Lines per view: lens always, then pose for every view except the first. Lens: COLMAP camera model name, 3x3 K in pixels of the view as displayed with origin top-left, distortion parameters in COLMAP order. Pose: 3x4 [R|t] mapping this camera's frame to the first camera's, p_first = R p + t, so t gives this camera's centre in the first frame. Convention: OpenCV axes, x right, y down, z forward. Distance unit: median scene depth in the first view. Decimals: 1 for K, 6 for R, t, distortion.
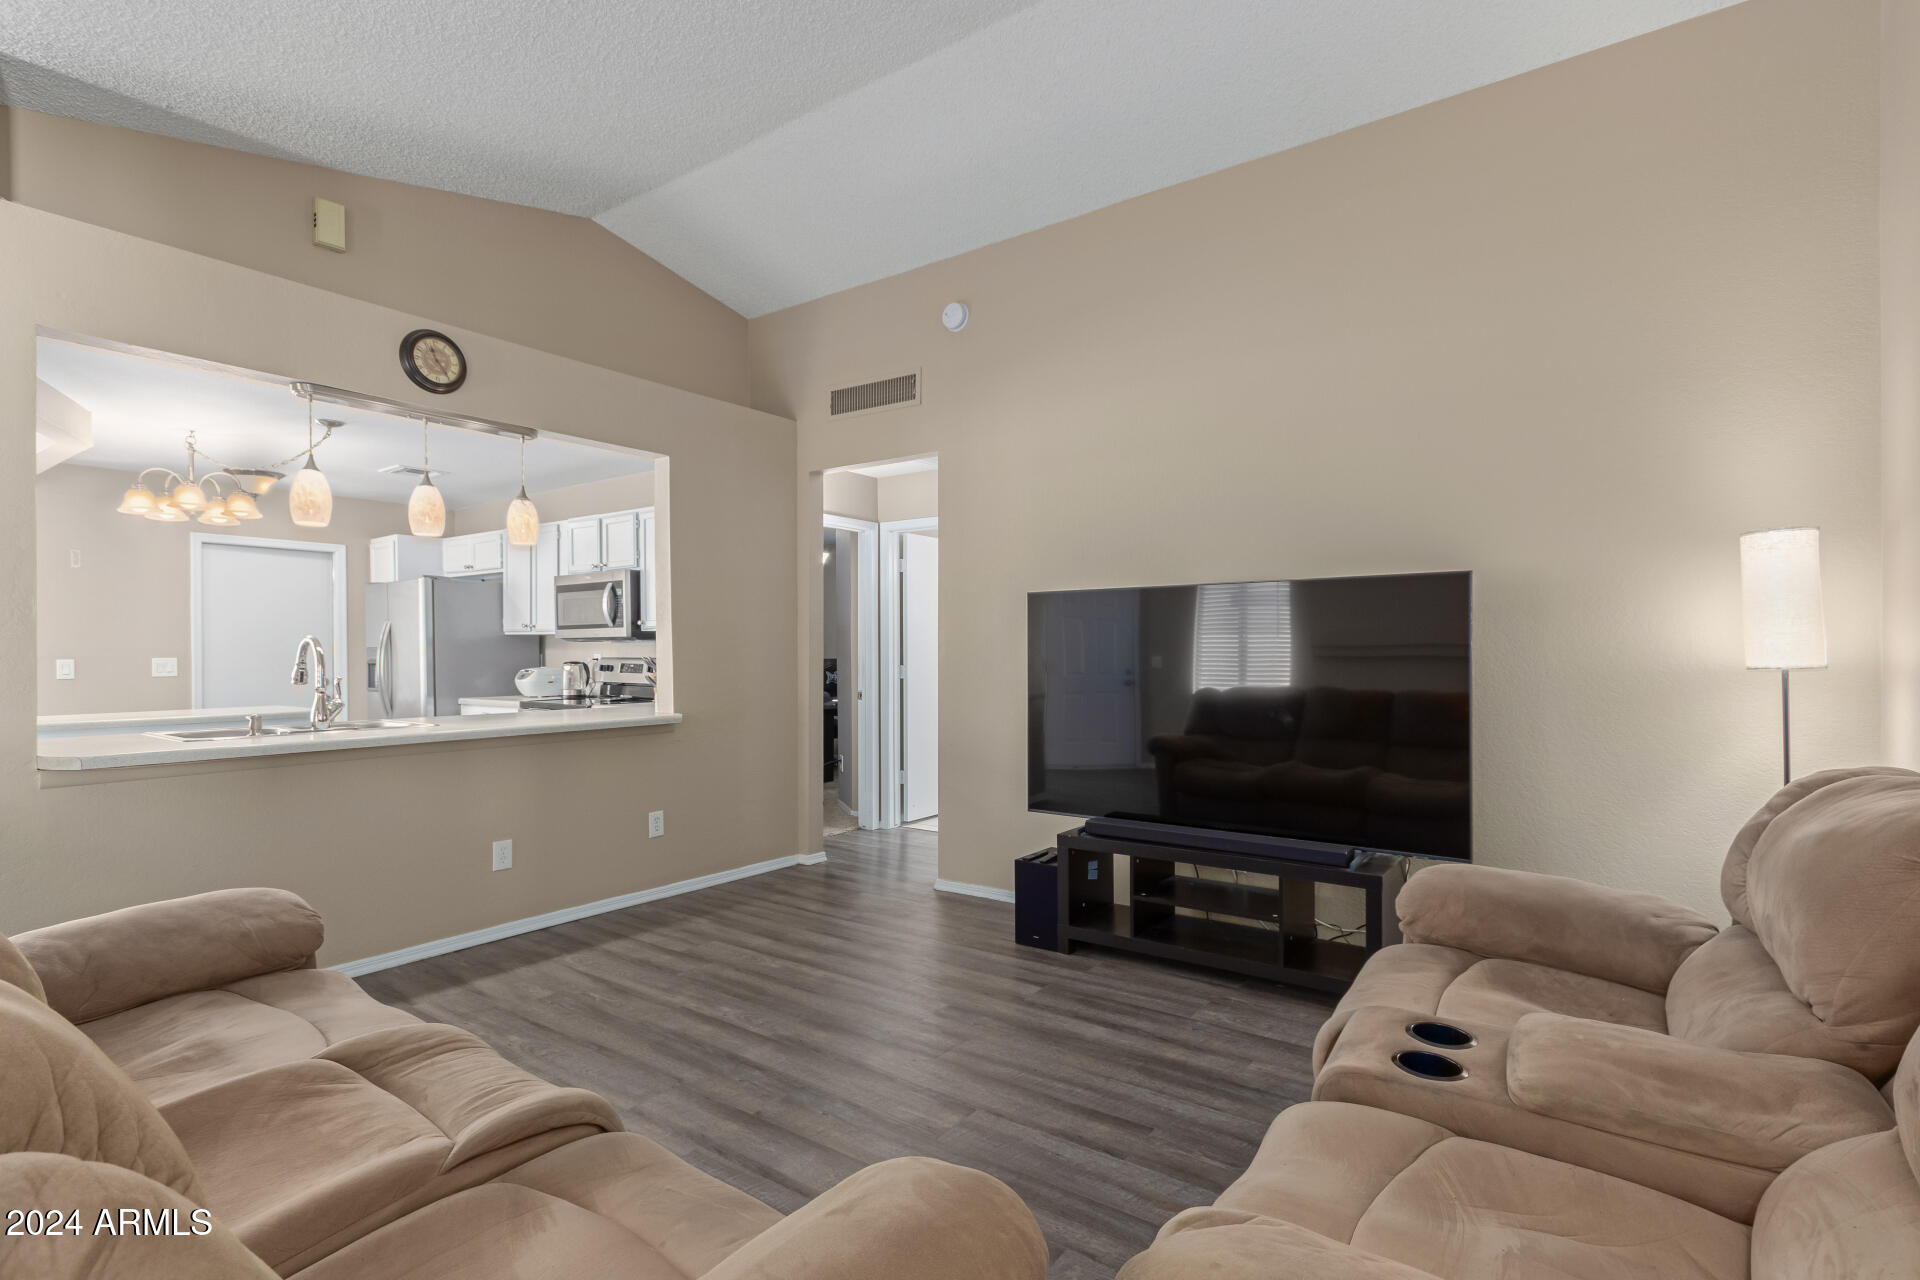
lens RADIAL K [[889.5, 0, 953.0], [0, 889.5, 648.9], [0, 0, 1]] dist [-0.001977, -0.000531]
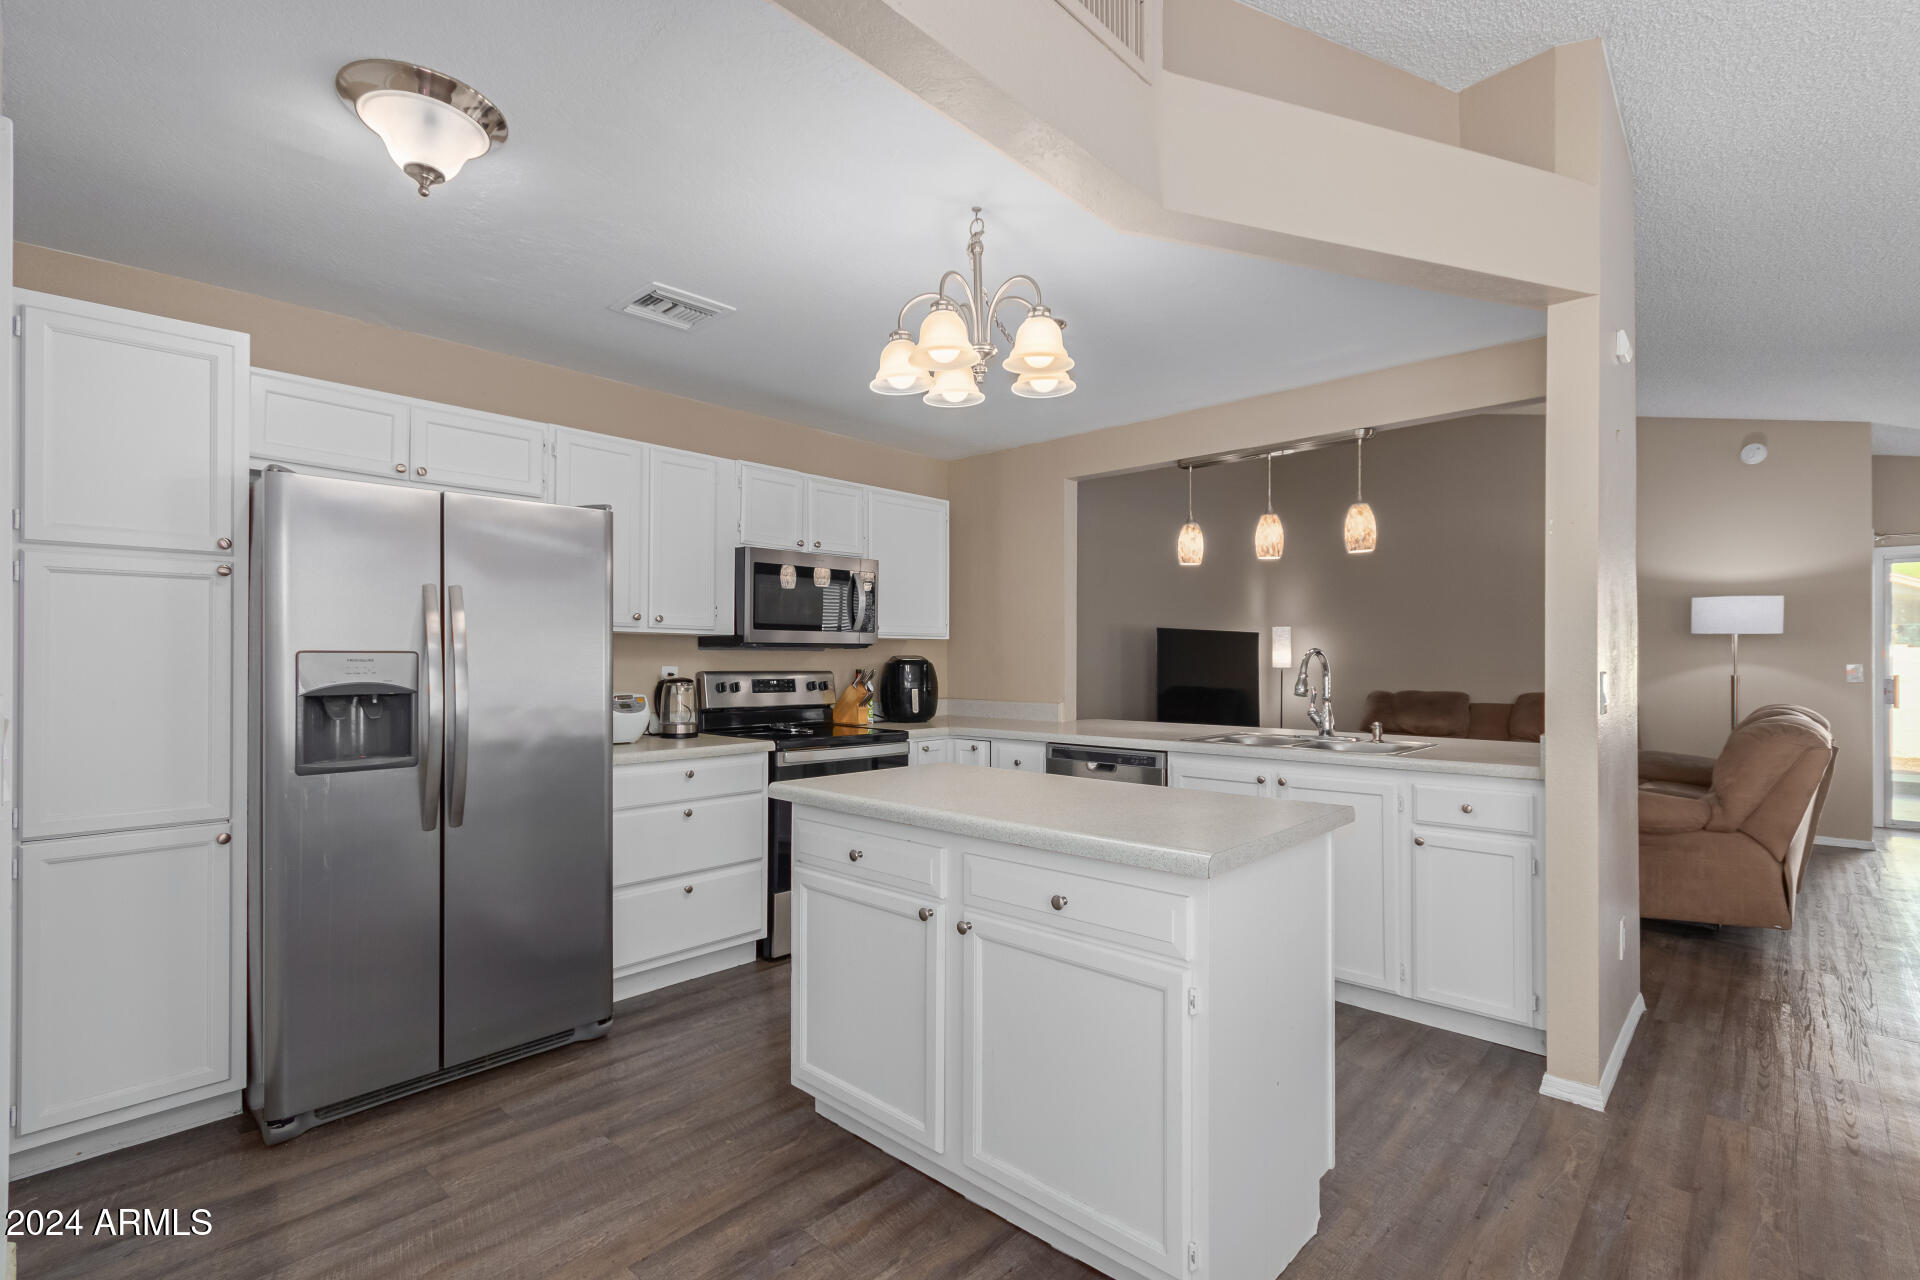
lens RADIAL K [[900.8, 0, 960.2], [0, 900.8, 649.2], [0, 0, 1]] dist [0.000557, 0.000082]
pose [[0.117479, 0.014042, 0.992976, -1.706574], [-0.002607, 0.999901, -0.013831, 0.002667], [-0.993072, -0.000964, 0.117504, 1.212707]]
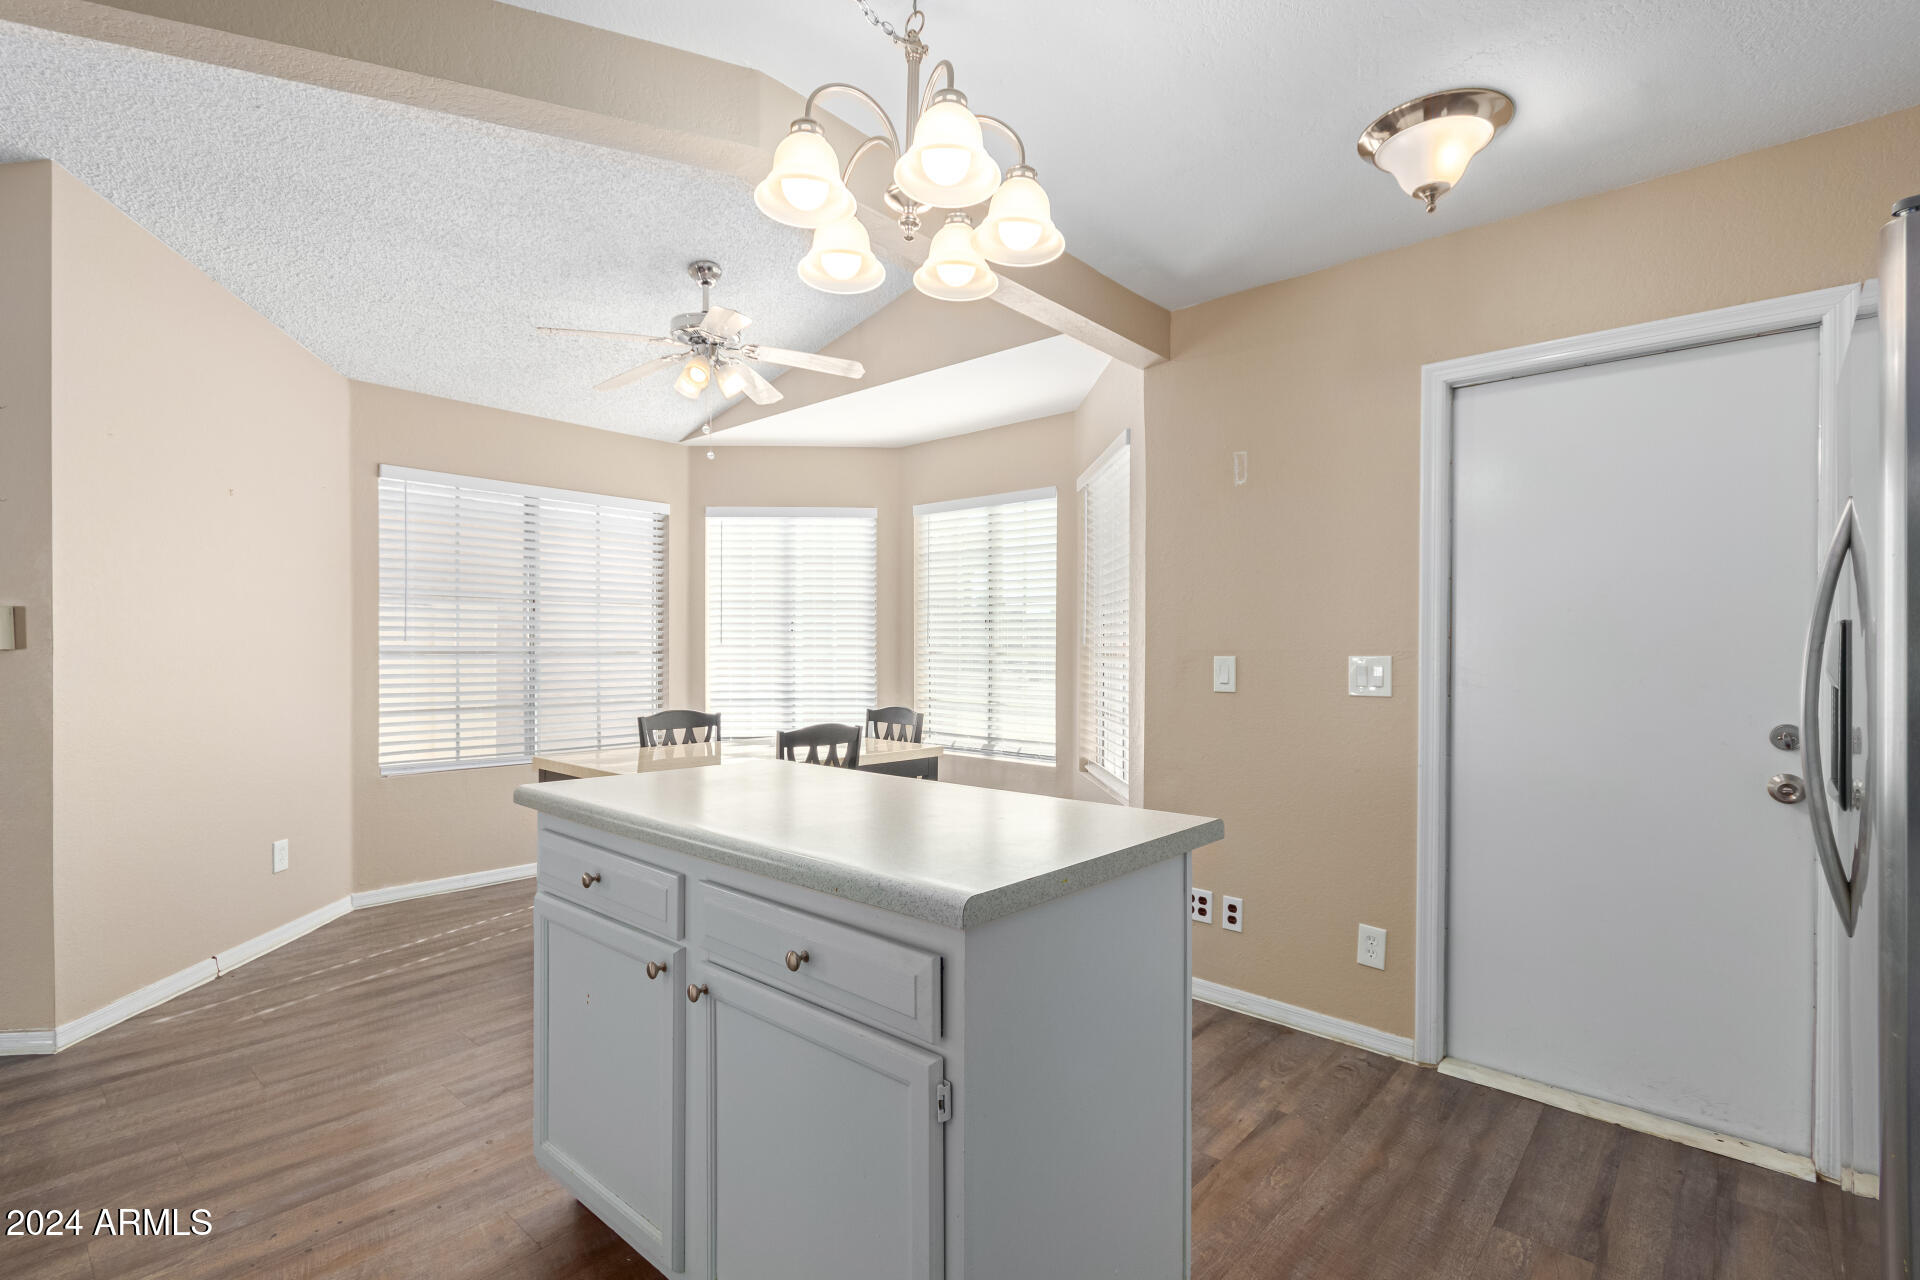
lens RADIAL K [[913.5, 0, 949.5], [0, 913.5, 657.1], [0, 0, 1]] dist [-0.000712, 0.000099]
pose [[-0.094680, 0.011056, -0.995446, -0.643928], [-0.001168, 0.999936, 0.011217, 0.009999], [0.995507, 0.002225, -0.094661, 1.335689]]
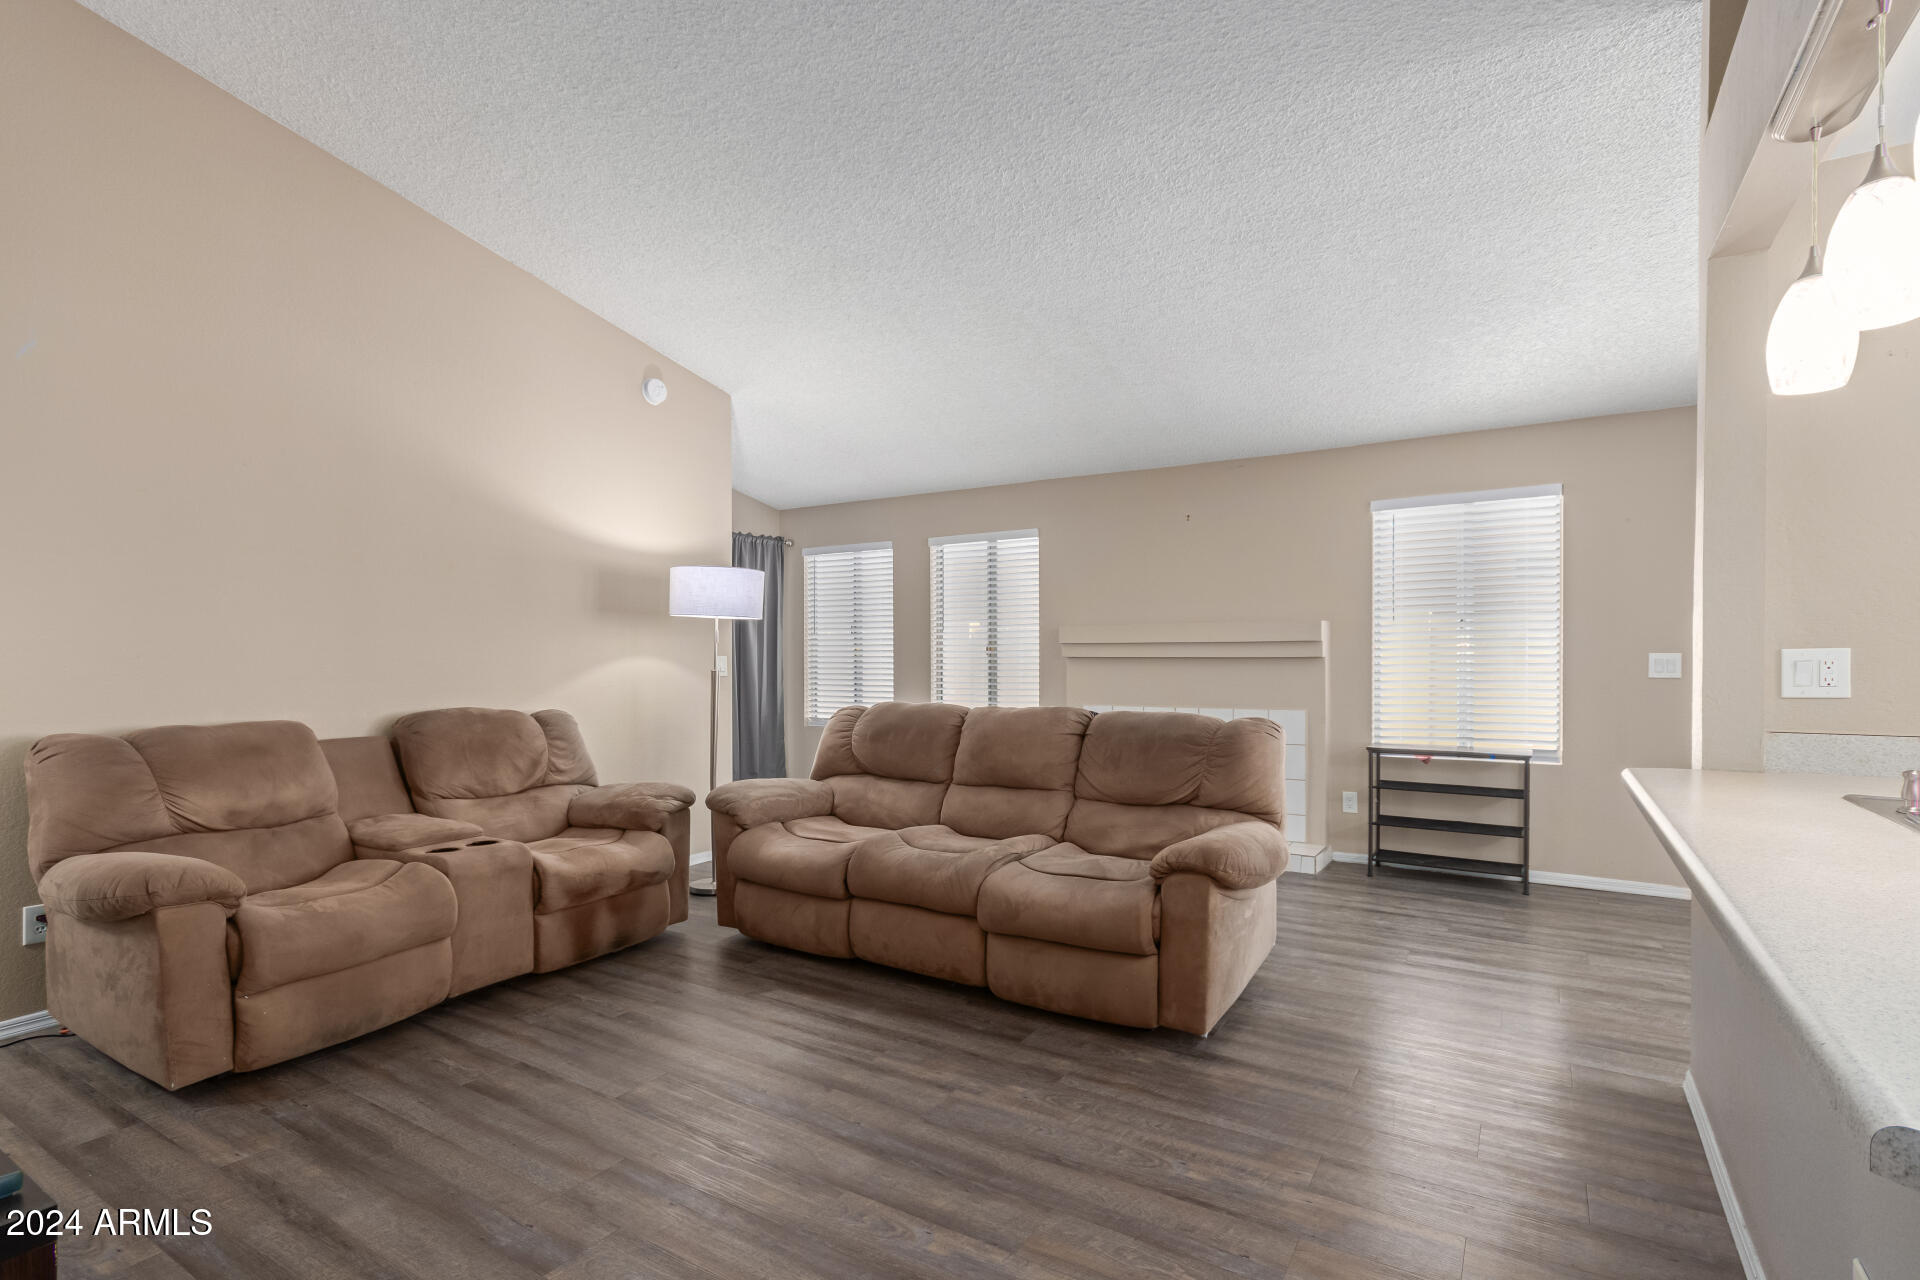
lens RADIAL K [[900.8, 0, 960.2], [0, 900.8, 649.2], [0, 0, 1]] dist [0.000557, 0.000082]
pose [[-0.997297, 0.005589, -0.073265, -0.185145], [0.006497, 0.999905, -0.012163, 0.009297], [0.073190, -0.012606, -0.997238, 1.290376]]
